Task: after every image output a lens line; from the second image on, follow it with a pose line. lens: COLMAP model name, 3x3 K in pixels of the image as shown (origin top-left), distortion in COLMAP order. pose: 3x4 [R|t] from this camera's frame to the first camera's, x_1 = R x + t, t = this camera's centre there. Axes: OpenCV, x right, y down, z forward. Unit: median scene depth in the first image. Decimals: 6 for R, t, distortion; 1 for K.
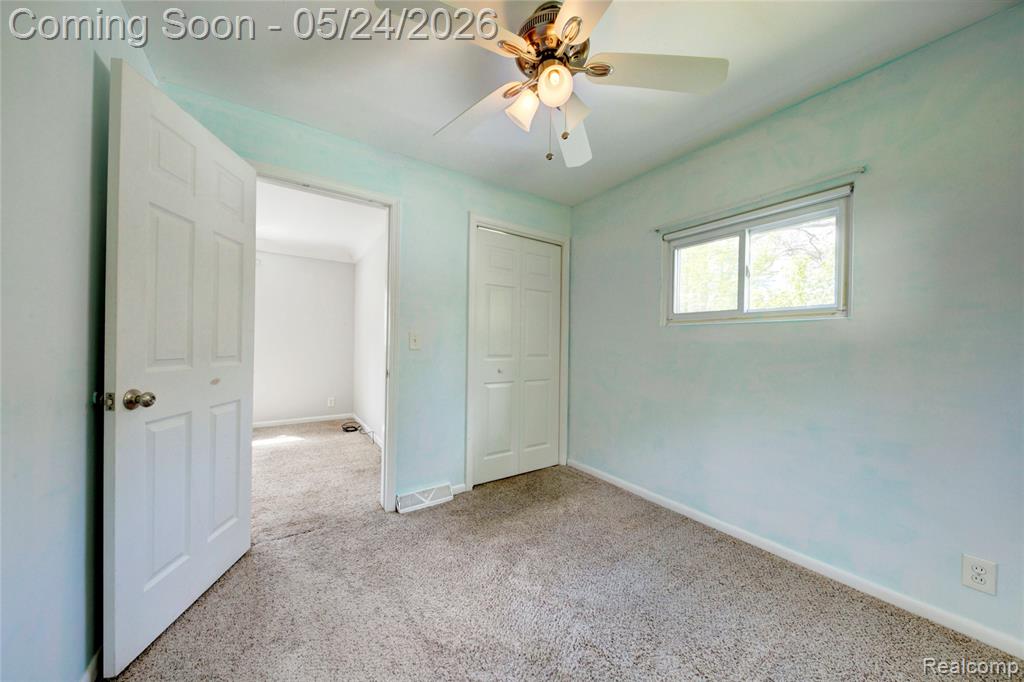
lens RADIAL K [[351.8, 0, 511.9], [0, 351.8, 345.1], [0, 0, 1]] dist [0.013751, -0.007673]
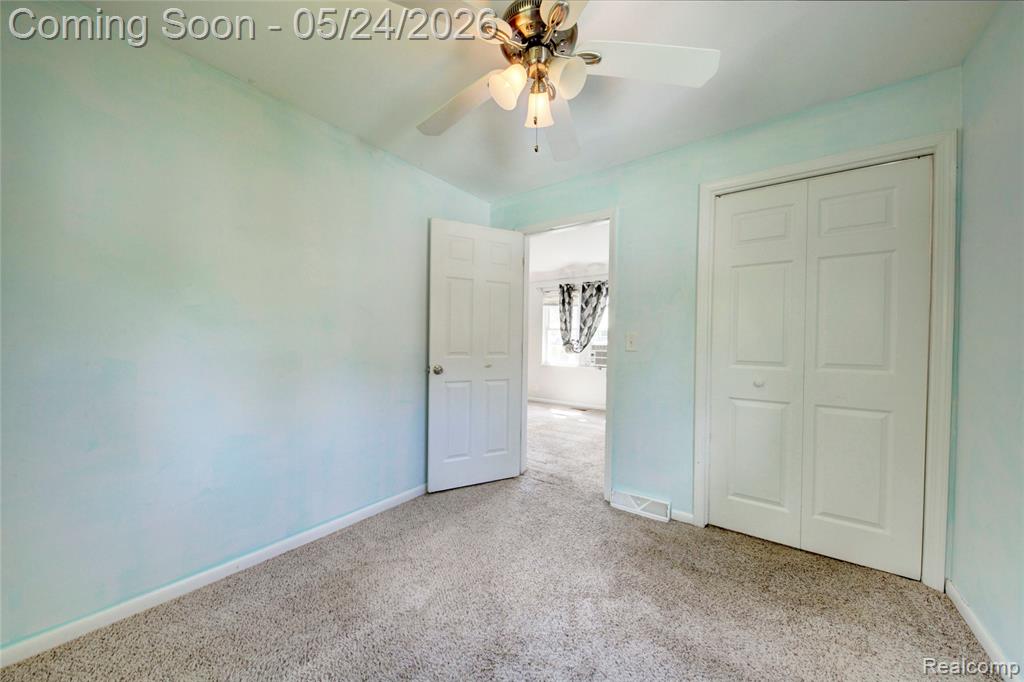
lens RADIAL K [[351.8, 0, 511.9], [0, 351.8, 345.1], [0, 0, 1]] dist [0.013751, -0.007673]
pose [[0.329905, 0.001174, -0.944013, 0.560077], [-0.007967, 0.999967, -0.001541, -0.000652], [0.943980, 0.008029, 0.329904, 0.353421]]
